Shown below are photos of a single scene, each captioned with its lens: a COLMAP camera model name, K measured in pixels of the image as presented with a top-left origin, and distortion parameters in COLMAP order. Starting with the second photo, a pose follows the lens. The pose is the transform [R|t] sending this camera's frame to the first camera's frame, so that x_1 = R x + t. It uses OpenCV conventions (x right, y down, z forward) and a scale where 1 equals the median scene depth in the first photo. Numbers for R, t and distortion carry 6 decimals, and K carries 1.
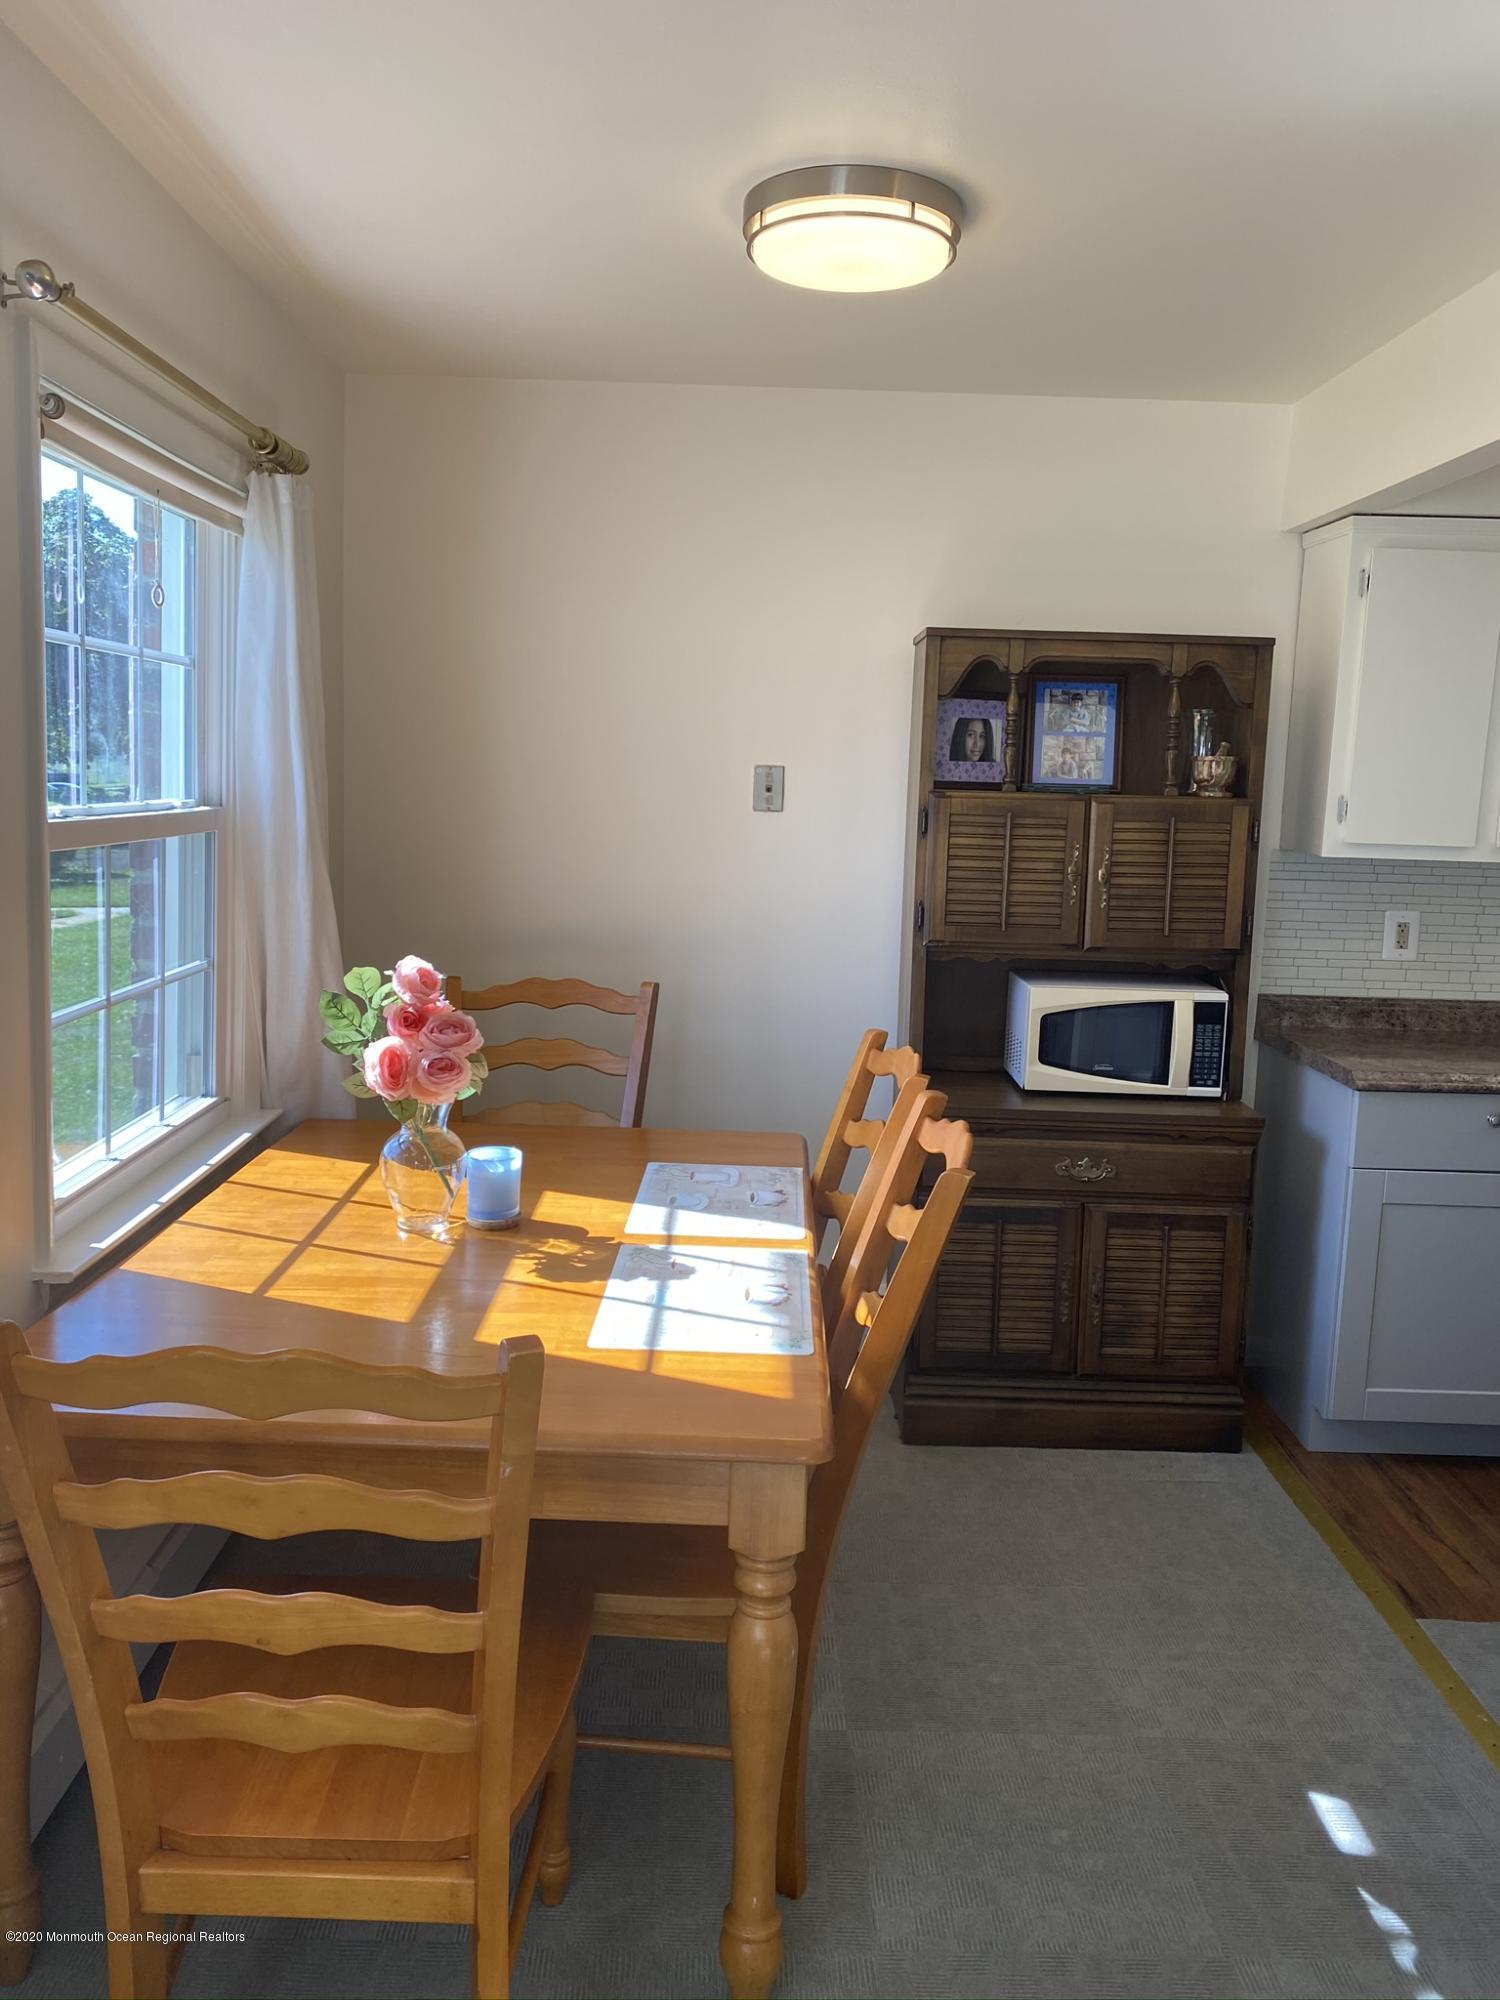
lens RADIAL K [[1550.8, 0, 750.0], [0, 1550.8, 1000.0], [0, 0, 1]] dist [0.147200, -0.389003]
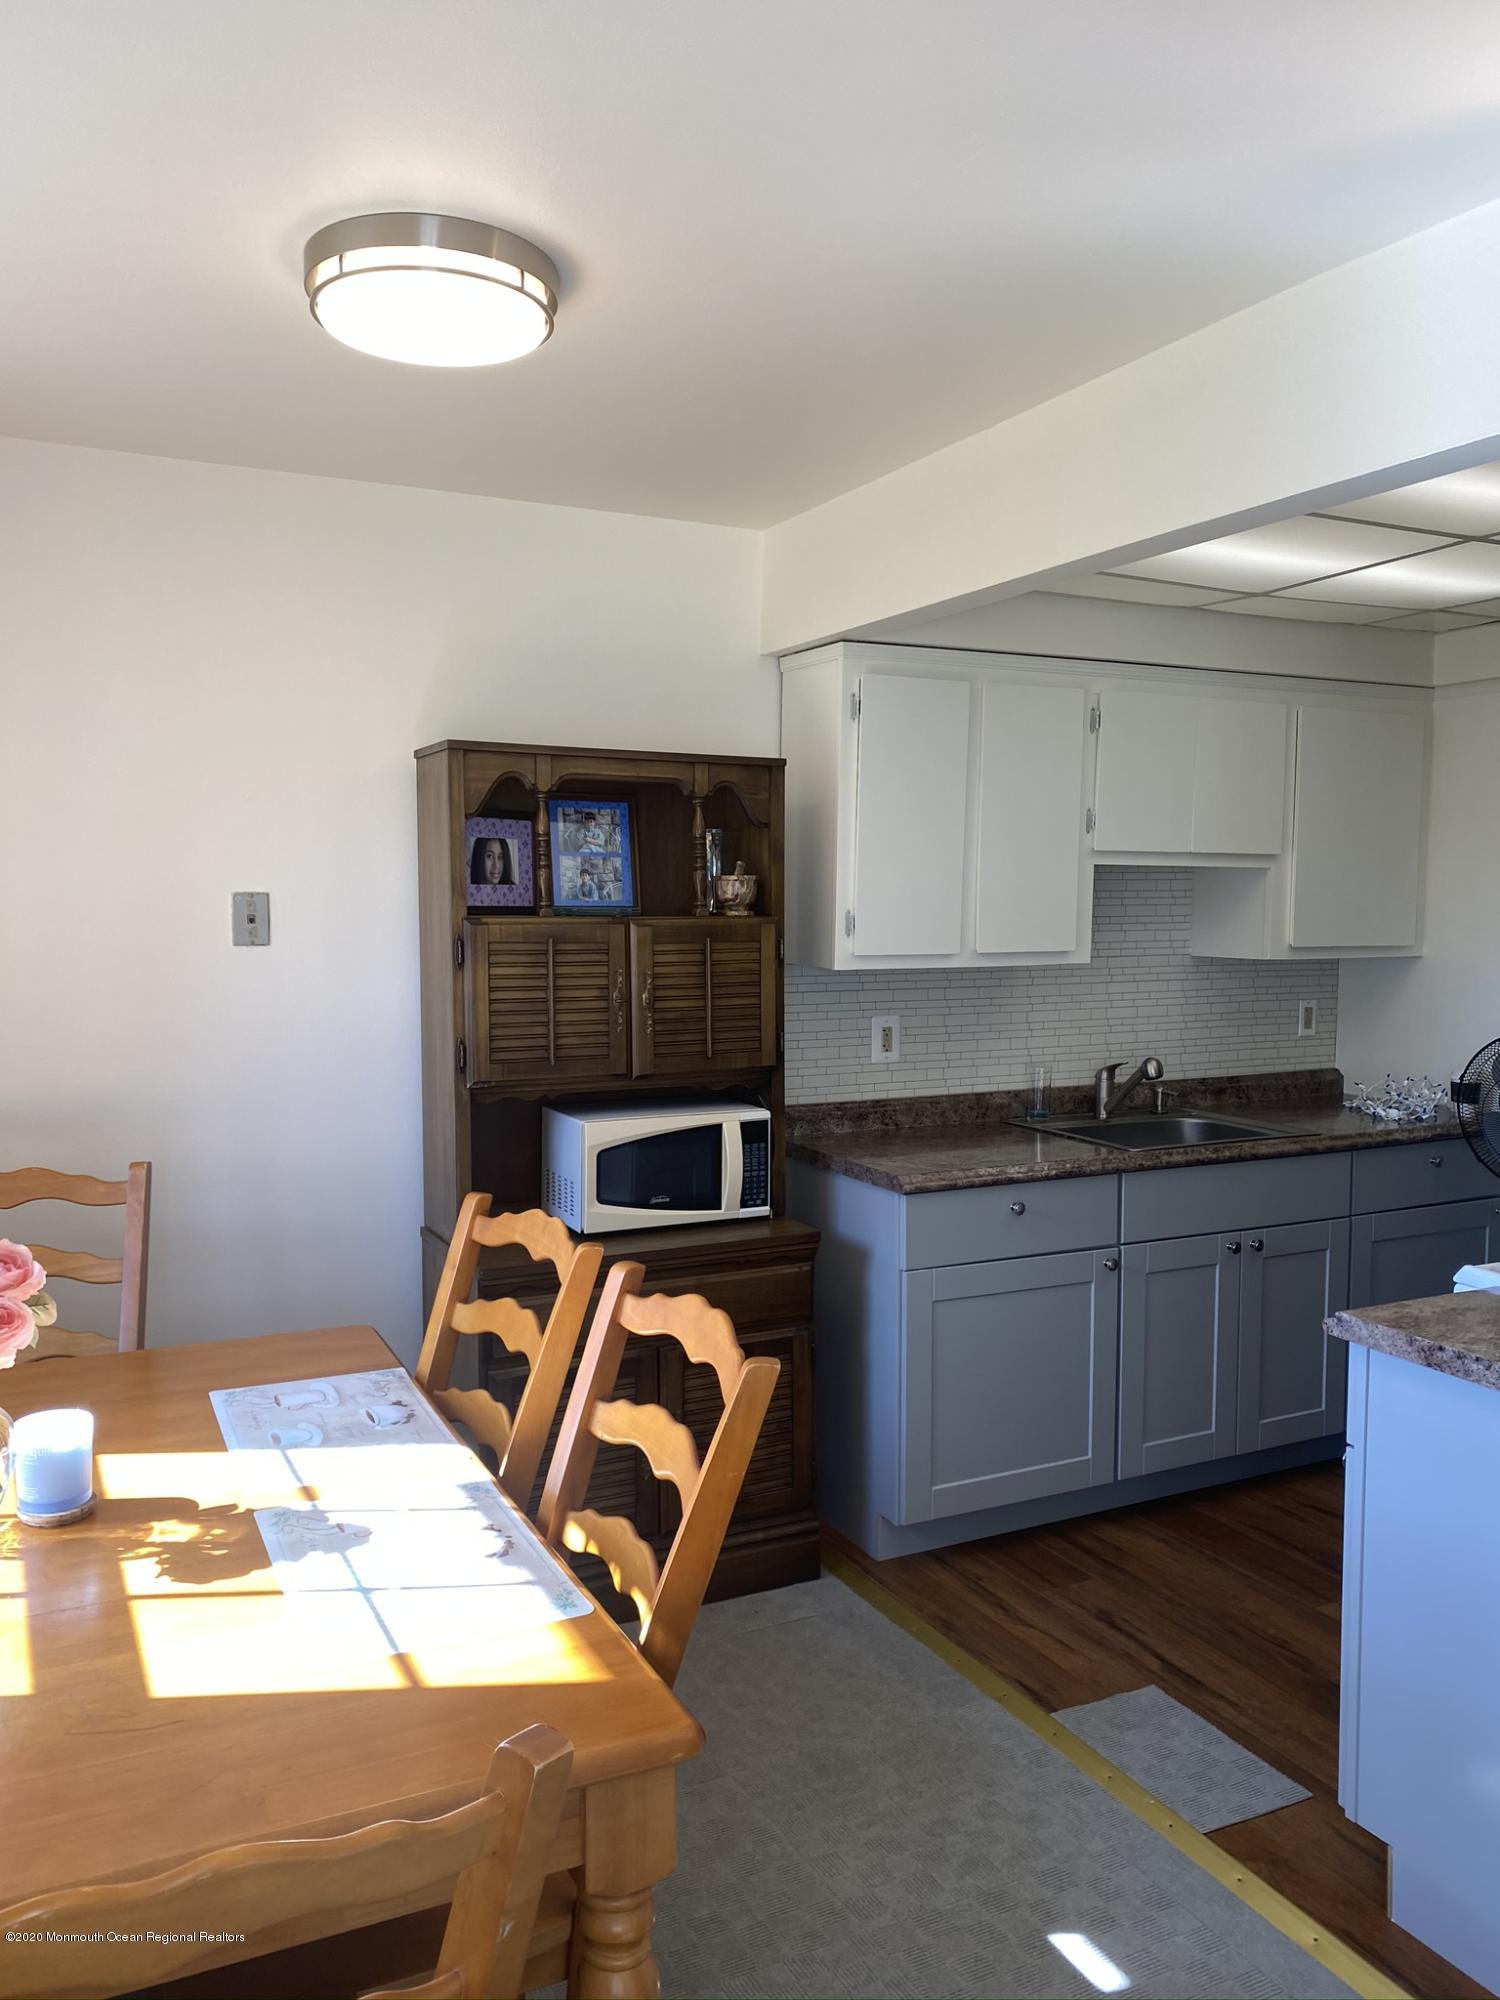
lens RADIAL K [[1550.8, 0, 750.0], [0, 1550.8, 1000.0], [0, 0, 1]] dist [0.147200, -0.389003]
pose [[0.886495, -0.059304, 0.458923, -0.155396], [0.089923, 0.994925, -0.045135, -0.030683], [-0.453917, 0.081280, 0.887329, 0.122639]]
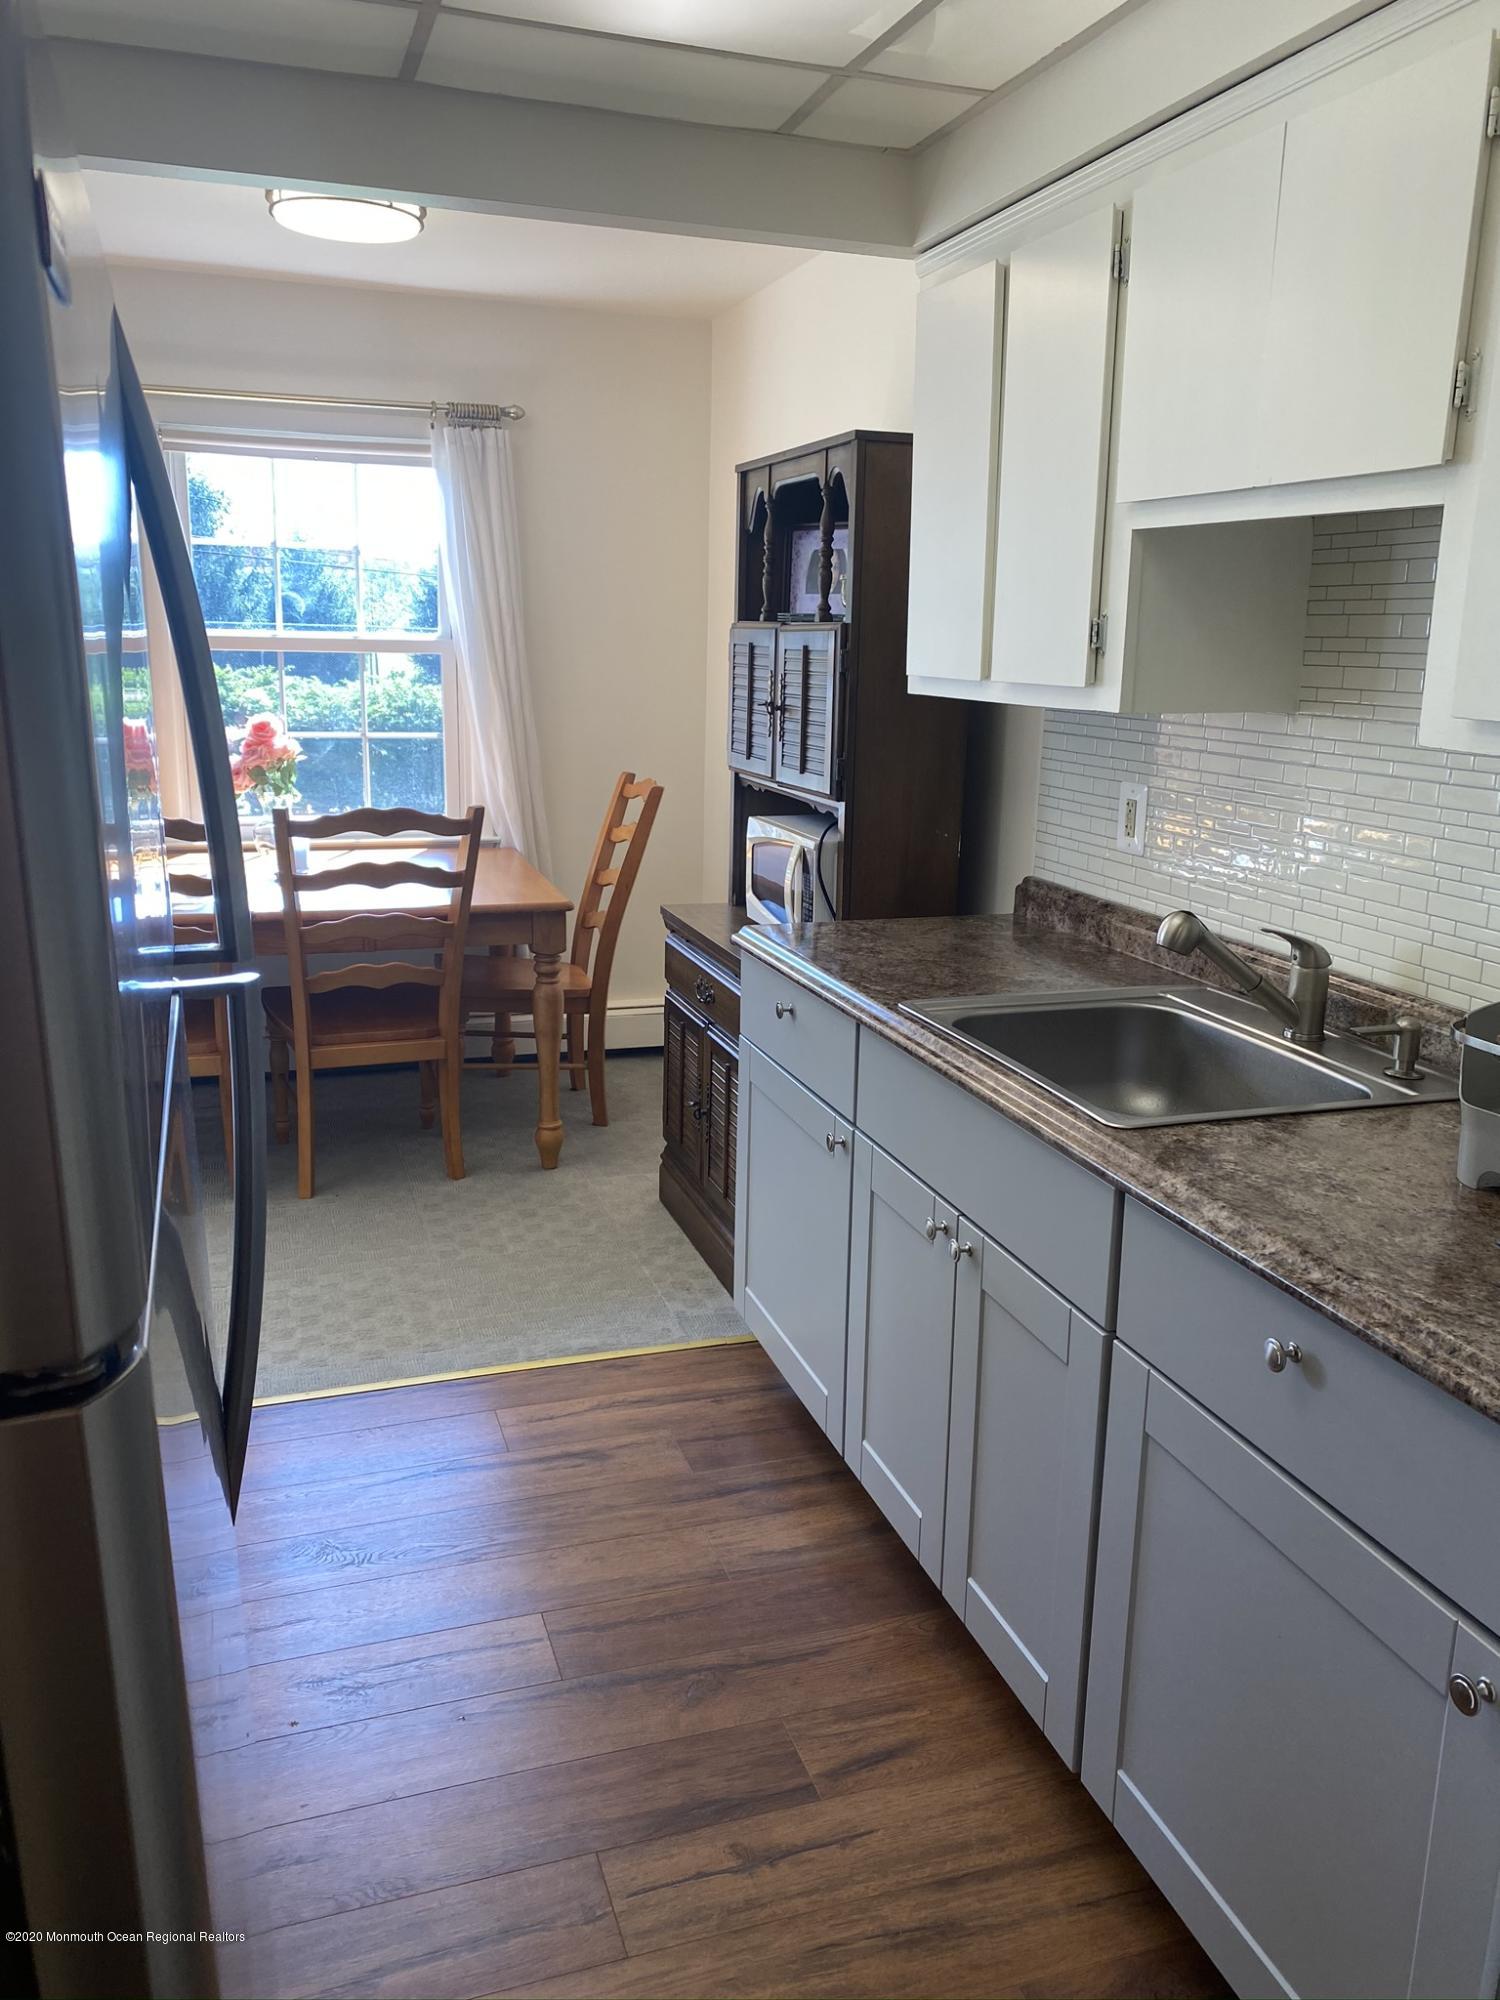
lens RADIAL K [[1529.8, 0, 751.9], [0, 1529.8, 1001.7], [0, 0, 1]] dist [0.029630, -0.035698]
pose [[0.324193, 0.197257, -0.925197, 1.100249], [-0.137206, 0.977481, 0.160327, -0.051088], [0.935988, 0.074966, 0.343957, 0.652584]]
